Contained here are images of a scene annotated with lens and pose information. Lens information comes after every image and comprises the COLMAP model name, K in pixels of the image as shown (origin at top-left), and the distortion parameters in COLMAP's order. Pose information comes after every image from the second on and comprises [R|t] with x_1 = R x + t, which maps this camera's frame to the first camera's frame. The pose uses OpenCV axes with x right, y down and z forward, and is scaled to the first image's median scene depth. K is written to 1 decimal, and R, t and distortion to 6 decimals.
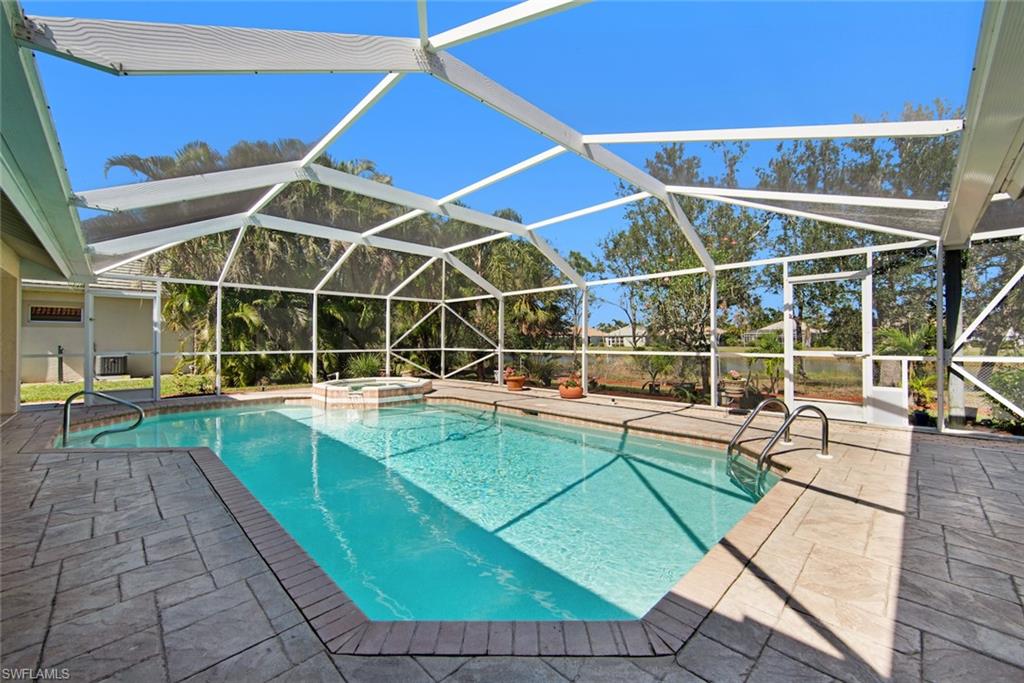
lens RADIAL K [[408.0, 0, 517.3], [0, 408.0, 339.9], [0, 0, 1]] dist [0.000669, 0.000138]
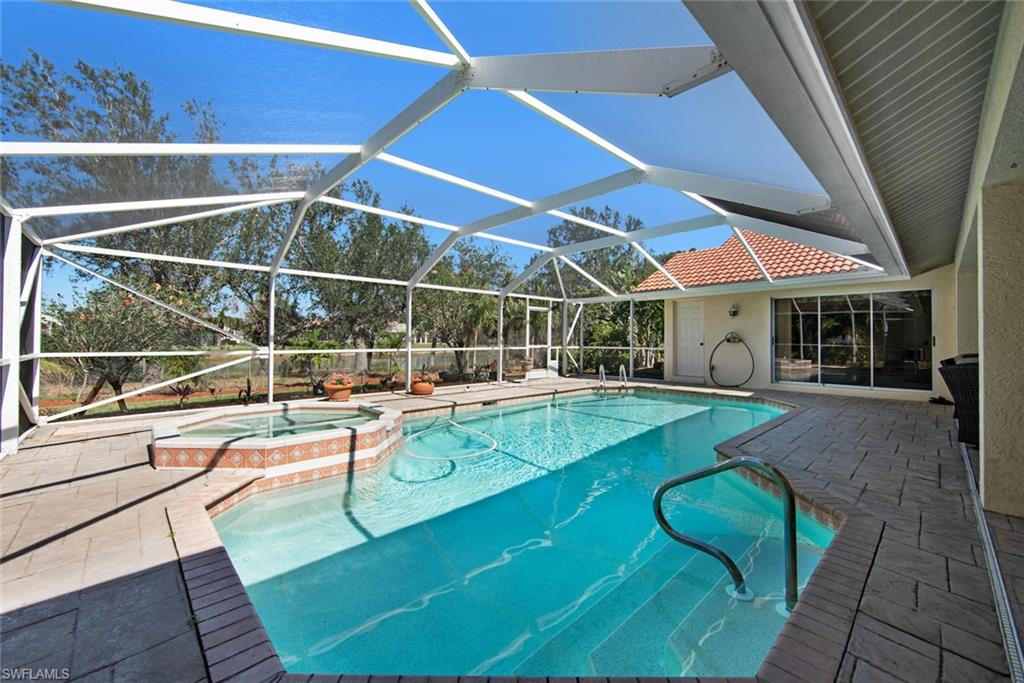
lens RADIAL K [[408.0, 0, 514.2], [0, 408.0, 339.6], [0, 0, 1]] dist [0.000669, 0.000138]
pose [[0.022184, 0.006140, 0.999735, -1.138613], [-0.007318, 0.999955, -0.005979, 0.011697], [-0.999727, -0.007183, 0.022228, 0.961736]]
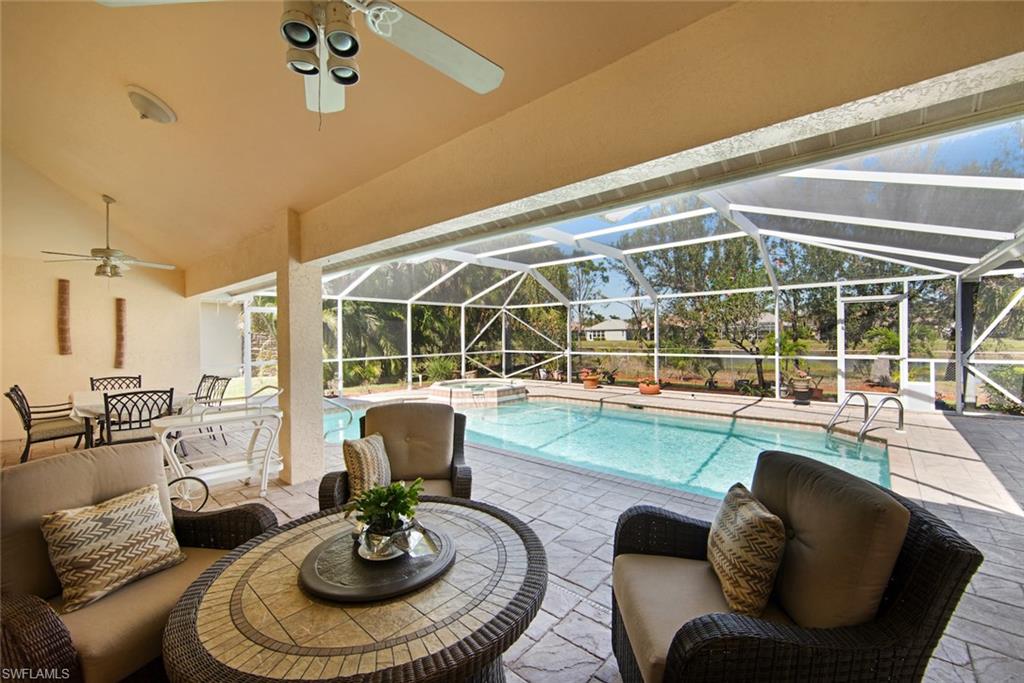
lens RADIAL K [[408.0, 0, 533.2], [0, 408.0, 335.0], [0, 0, 1]] dist [0.000669, 0.000138]
pose [[0.996960, -0.009227, 0.077364, -0.384165], [0.009182, 0.999957, 0.000938, -0.042708], [-0.077369, -0.000225, 0.997002, -0.200782]]
